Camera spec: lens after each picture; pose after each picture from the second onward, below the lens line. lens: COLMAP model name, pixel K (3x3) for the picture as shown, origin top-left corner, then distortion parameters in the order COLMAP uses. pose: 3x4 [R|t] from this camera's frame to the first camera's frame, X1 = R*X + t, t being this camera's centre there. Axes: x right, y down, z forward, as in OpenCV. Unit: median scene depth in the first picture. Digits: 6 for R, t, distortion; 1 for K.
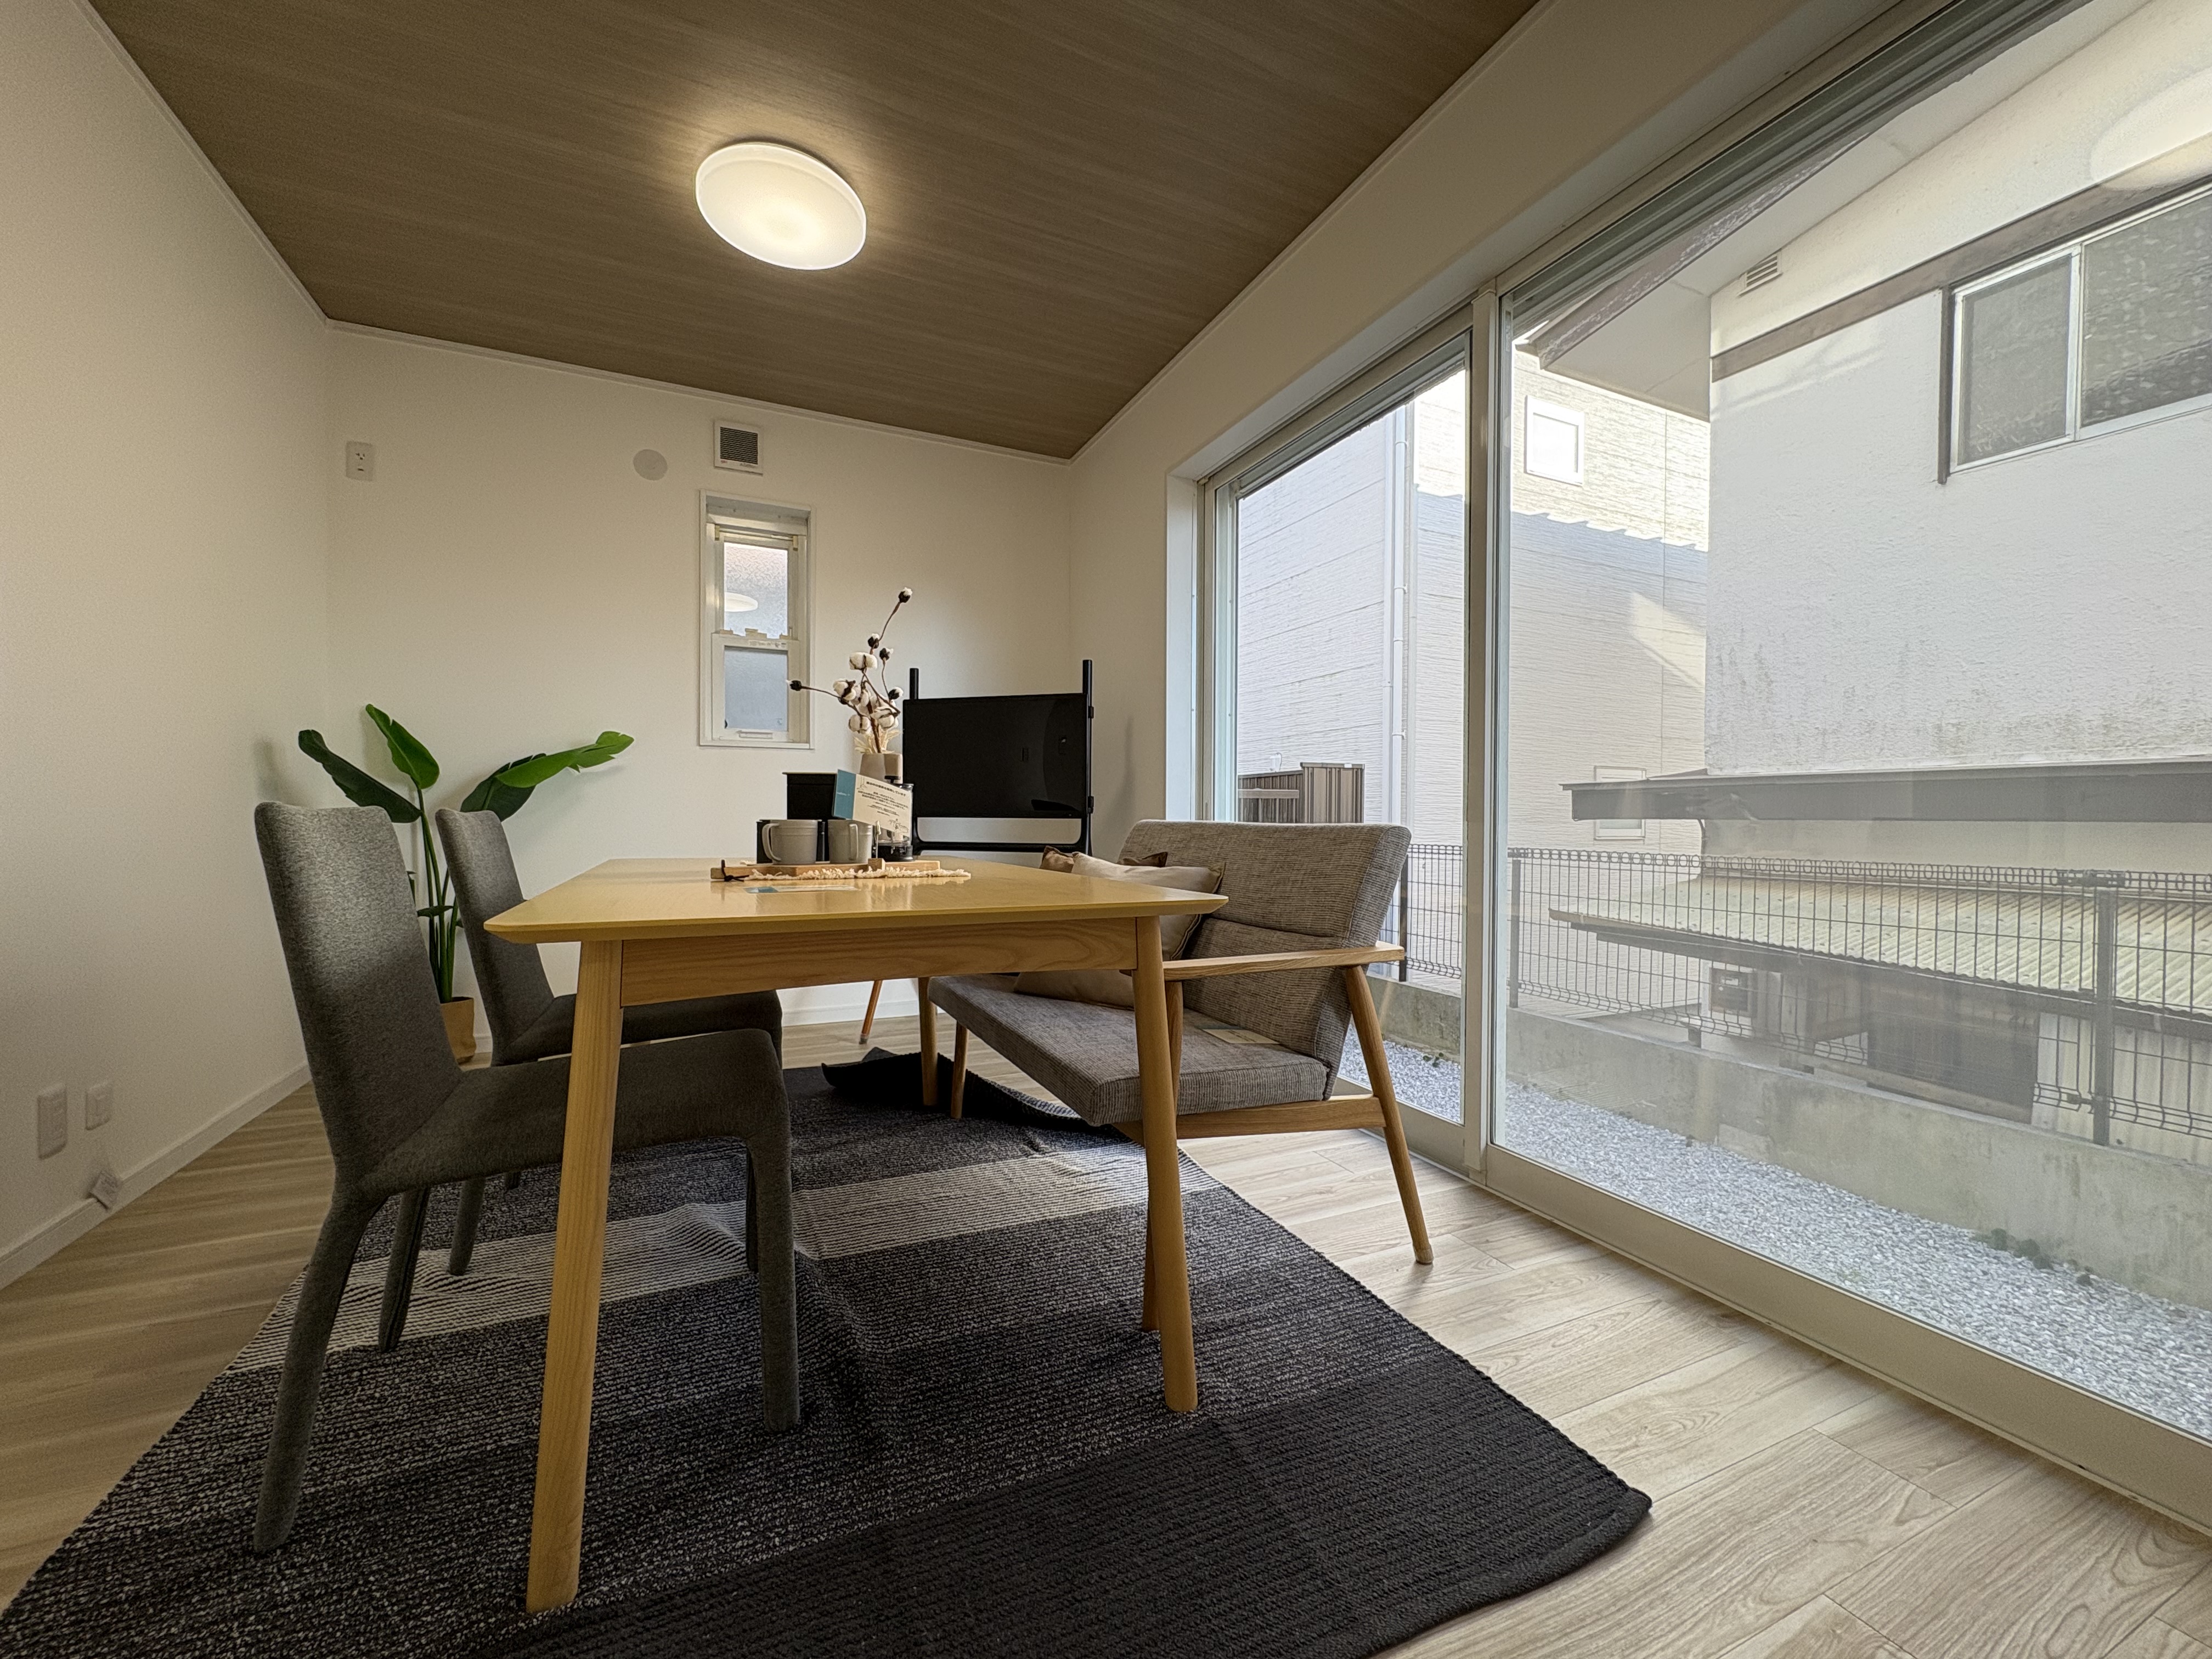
lens RADIAL K [[881.7, 0, 1102.0], [0, 881.7, 830.8], [0, 0, 1]] dist [-0.001302, -0.000141]
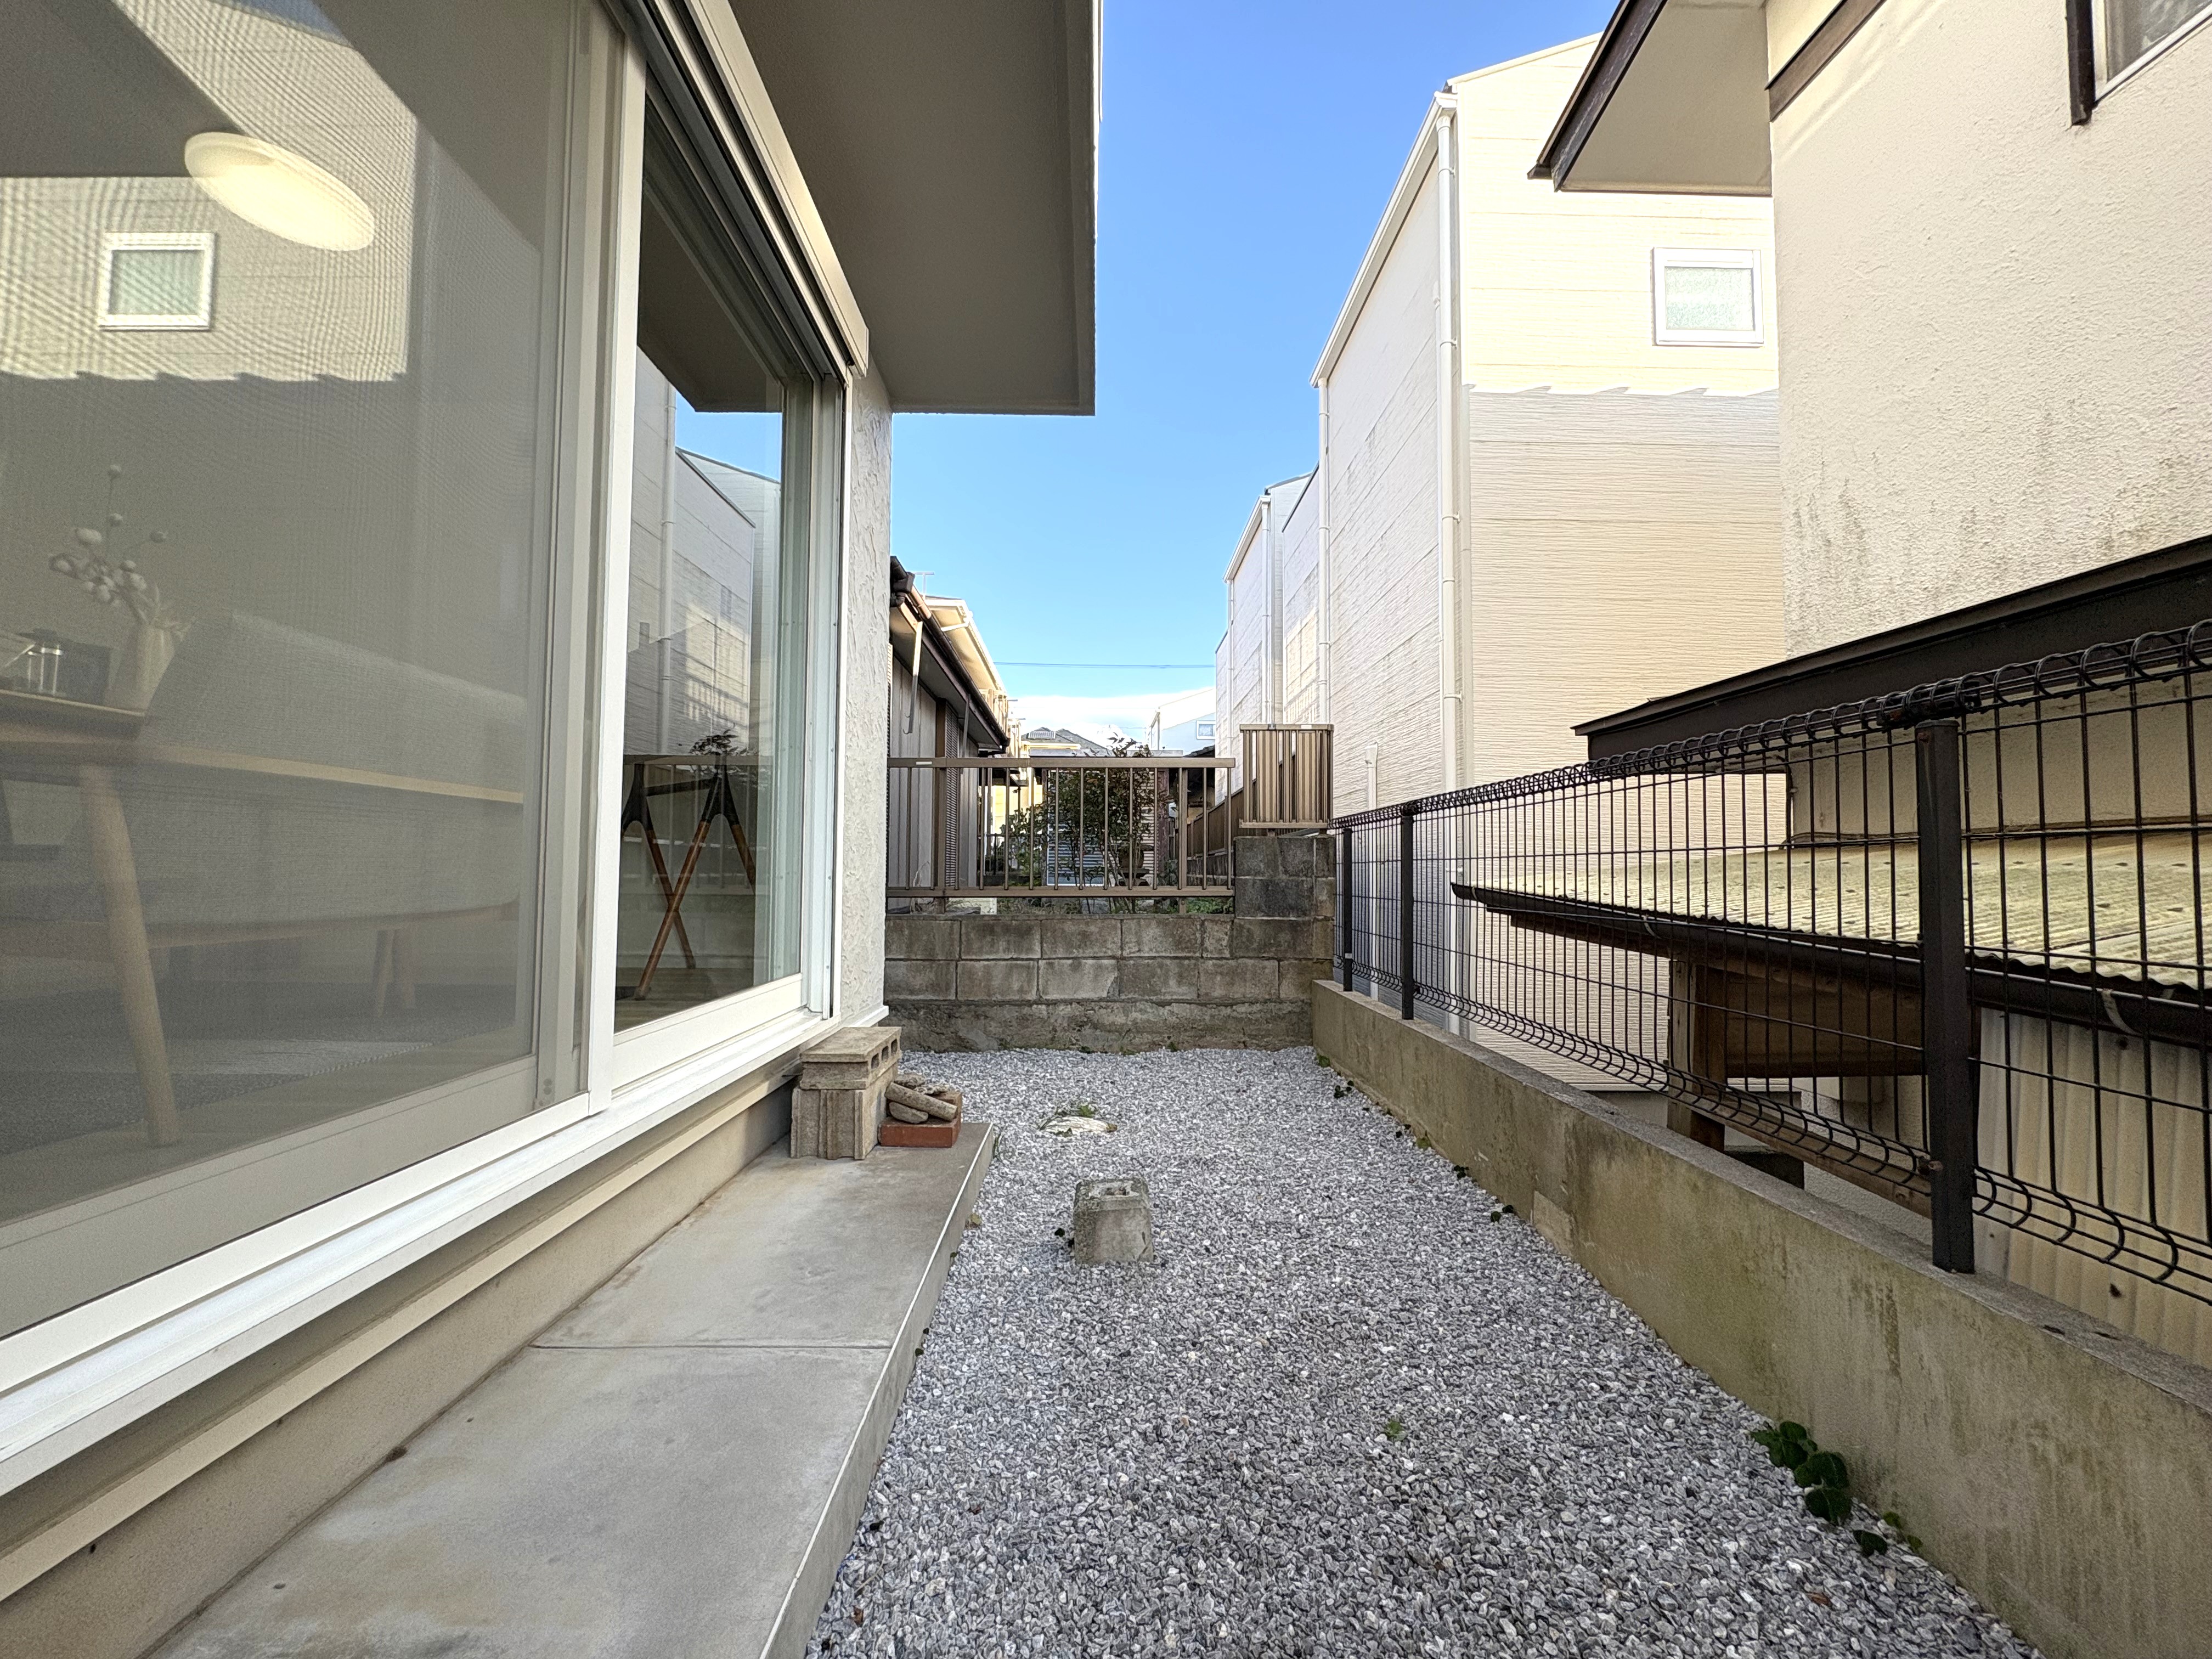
lens RADIAL K [[881.7, 0, 1102.0], [0, 881.7, 830.8], [0, 0, 1]] dist [-0.001302, -0.000141]
pose [[0.907630, -0.016515, -0.419447, 0.861779], [-0.012002, 0.997796, -0.065256, 0.150352], [0.419600, 0.064263, 0.905431, 0.352113]]
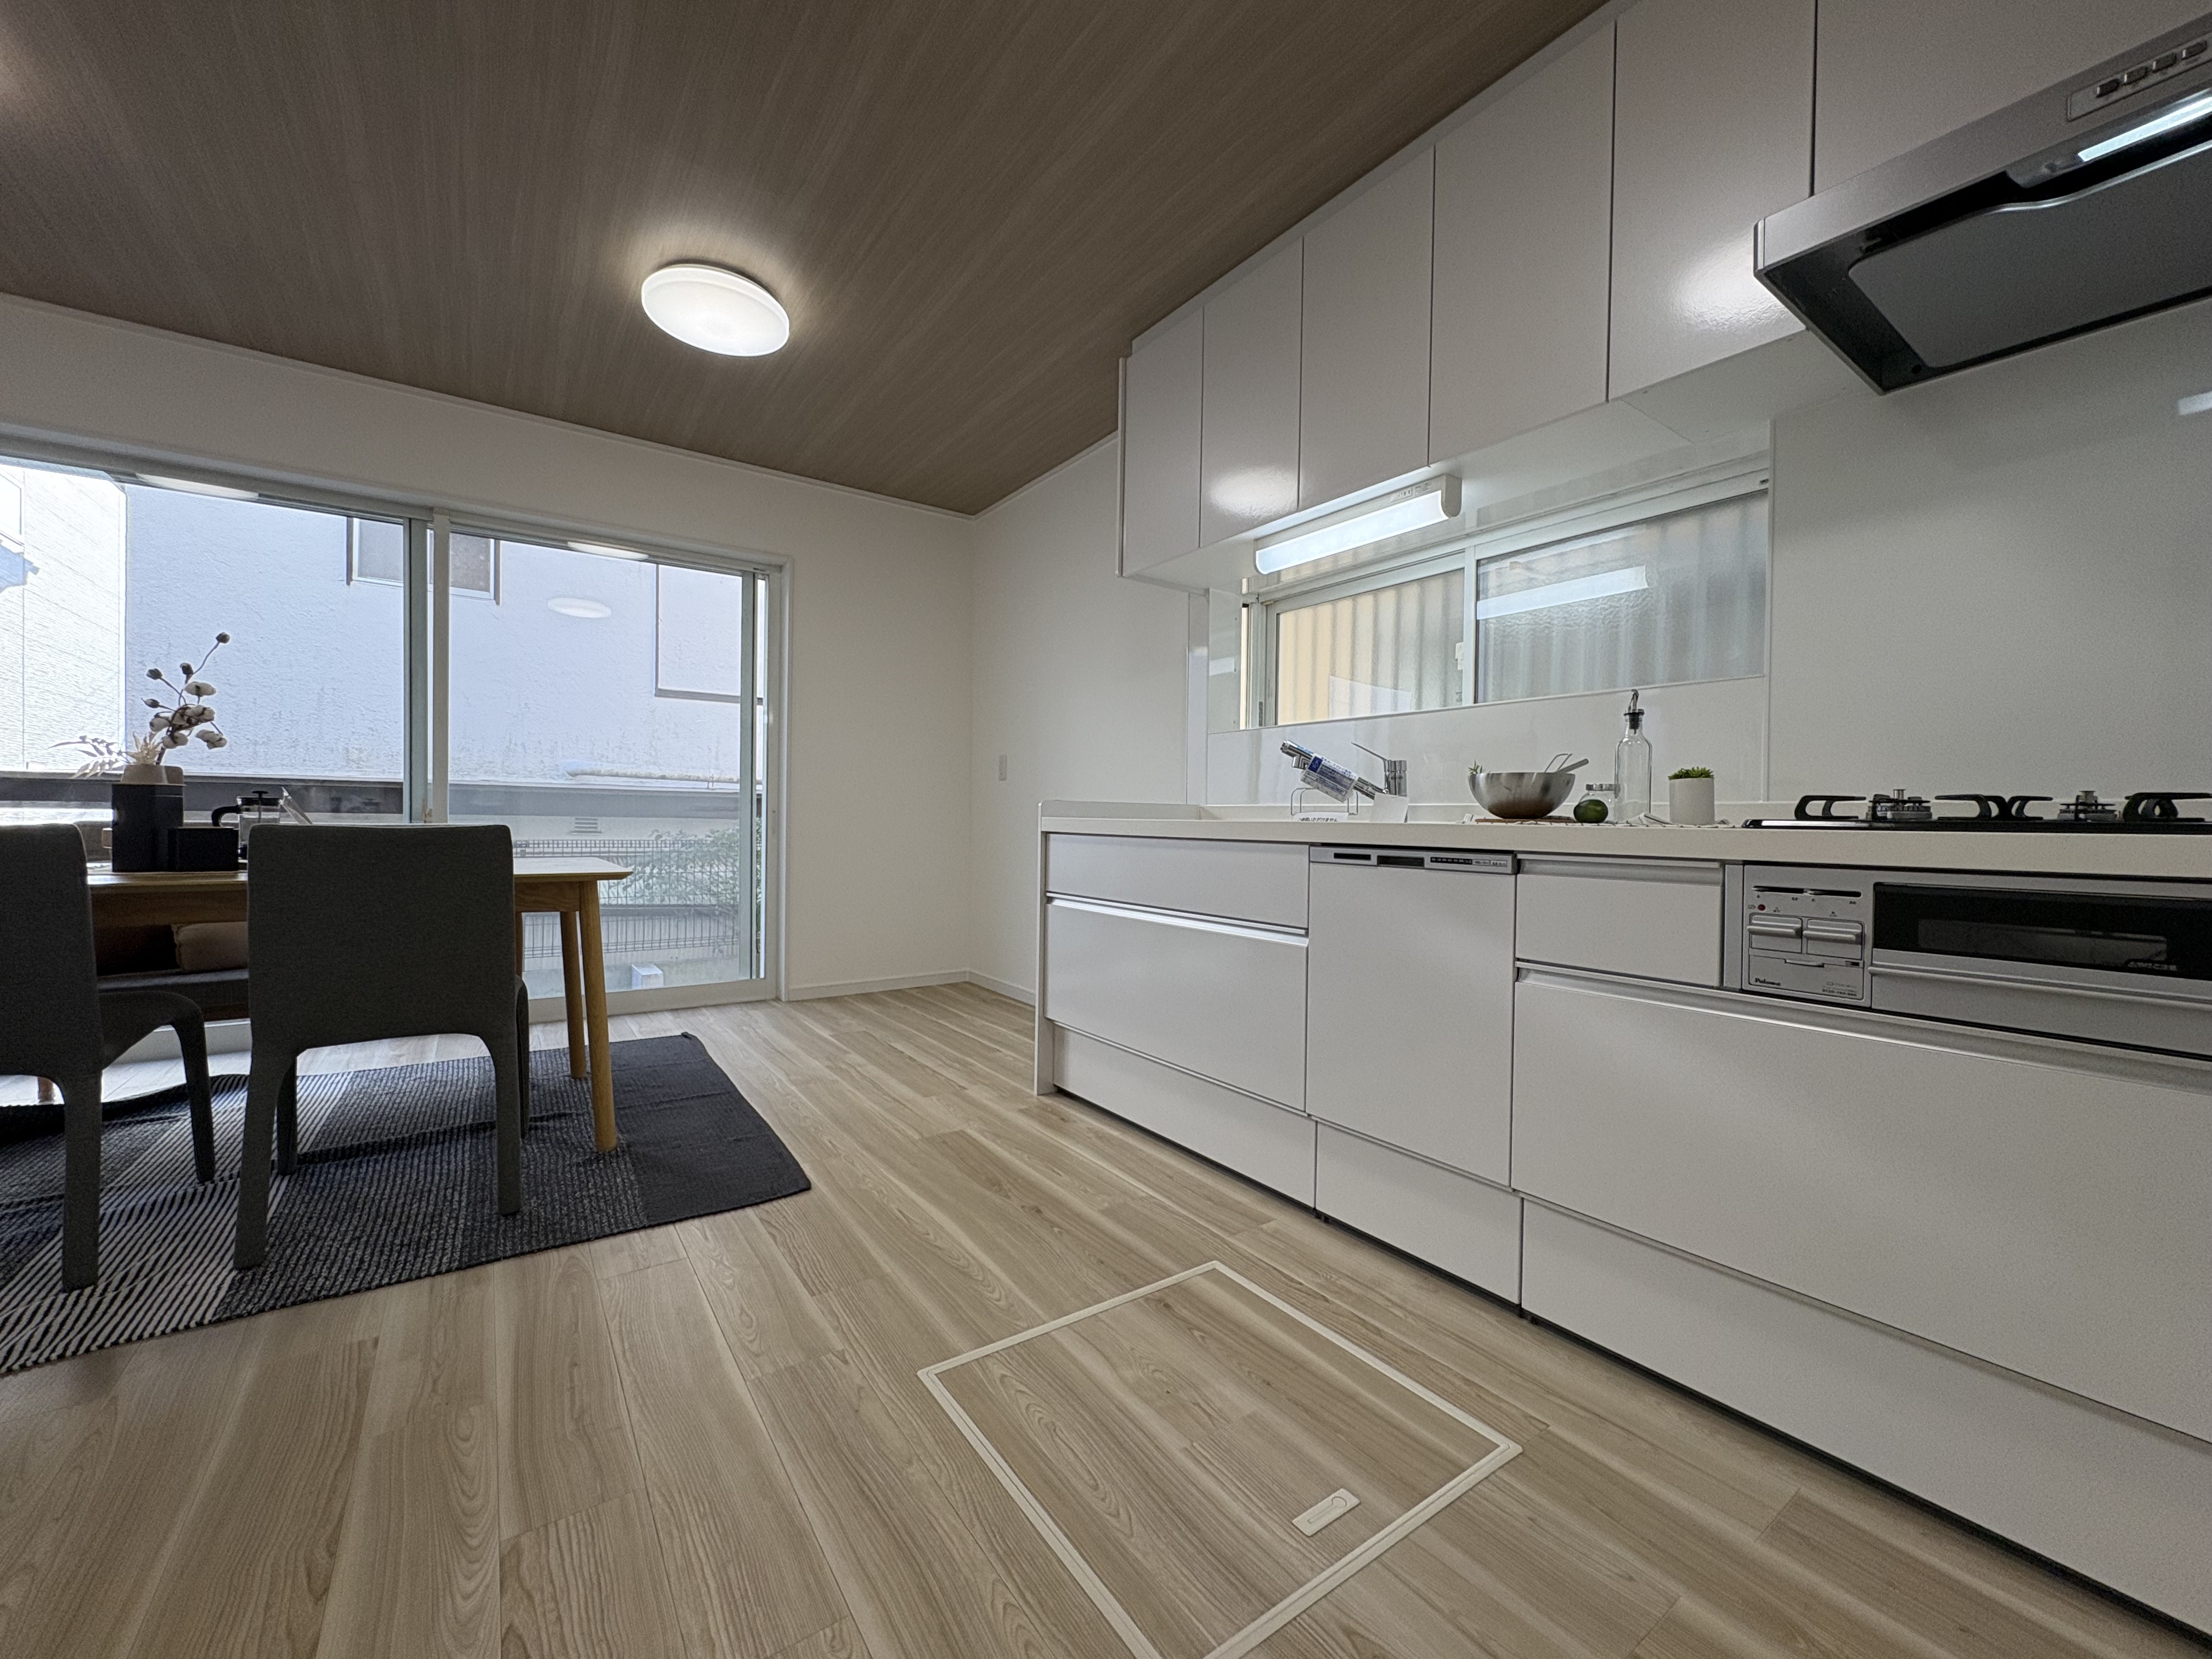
lens RADIAL K [[881.7, 0, 1102.0], [0, 881.7, 830.8], [0, 0, 1]] dist [-0.001302, -0.000141]
pose [[-0.177323, -0.019729, 0.983955, -1.027955], [-0.003426, 0.999805, 0.019430, -0.021260], [-0.984147, 0.000075, -0.177356, 0.027068]]
